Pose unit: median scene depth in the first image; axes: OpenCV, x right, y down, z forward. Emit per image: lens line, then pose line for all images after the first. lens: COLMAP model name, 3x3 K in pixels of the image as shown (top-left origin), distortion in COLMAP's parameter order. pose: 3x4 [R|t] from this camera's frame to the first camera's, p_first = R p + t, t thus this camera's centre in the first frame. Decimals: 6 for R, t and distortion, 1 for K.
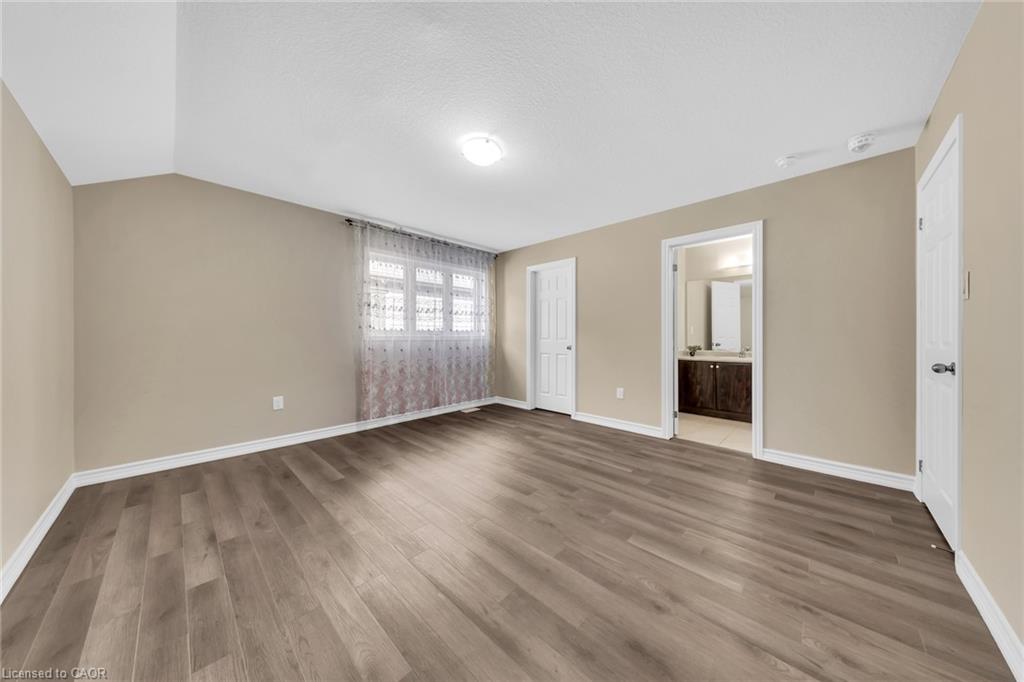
lens RADIAL K [[326.0, 0, 516.1], [0, 326.0, 336.2], [0, 0, 1]] dist [-0.000508, -0.000043]
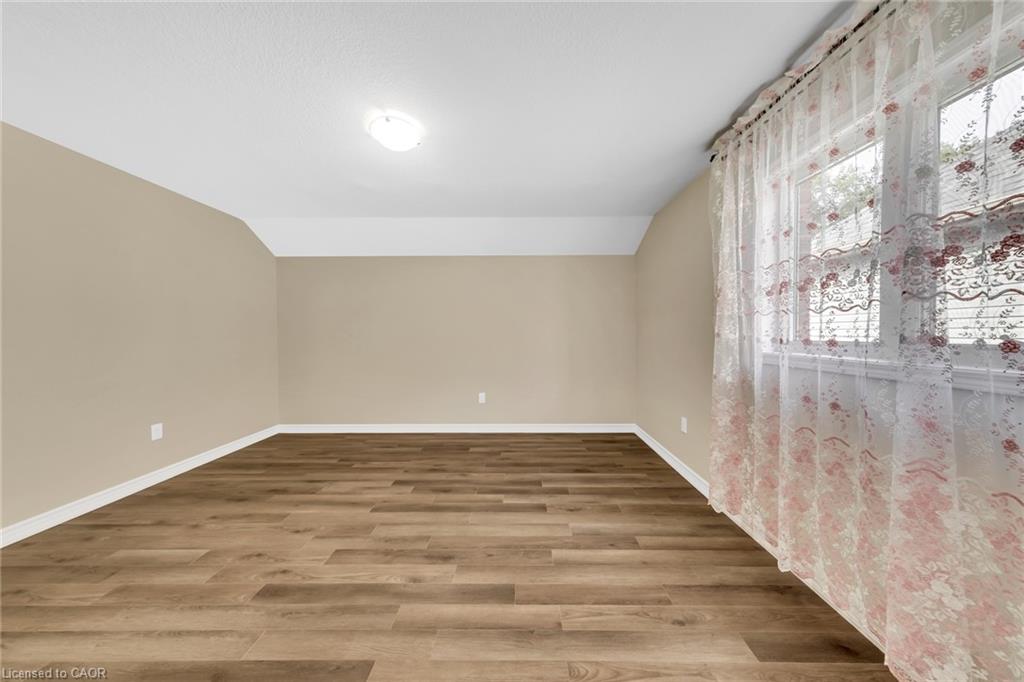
lens RADIAL K [[326.0, 0, 516.1], [0, 326.0, 336.2], [0, 0, 1]] dist [-0.000508, -0.000043]
pose [[-0.728143, 0.003068, -0.685418, 0.217293], [0.002849, 0.999995, 0.001449, -0.036336], [0.685419, -0.000898, -0.728148, 1.561742]]
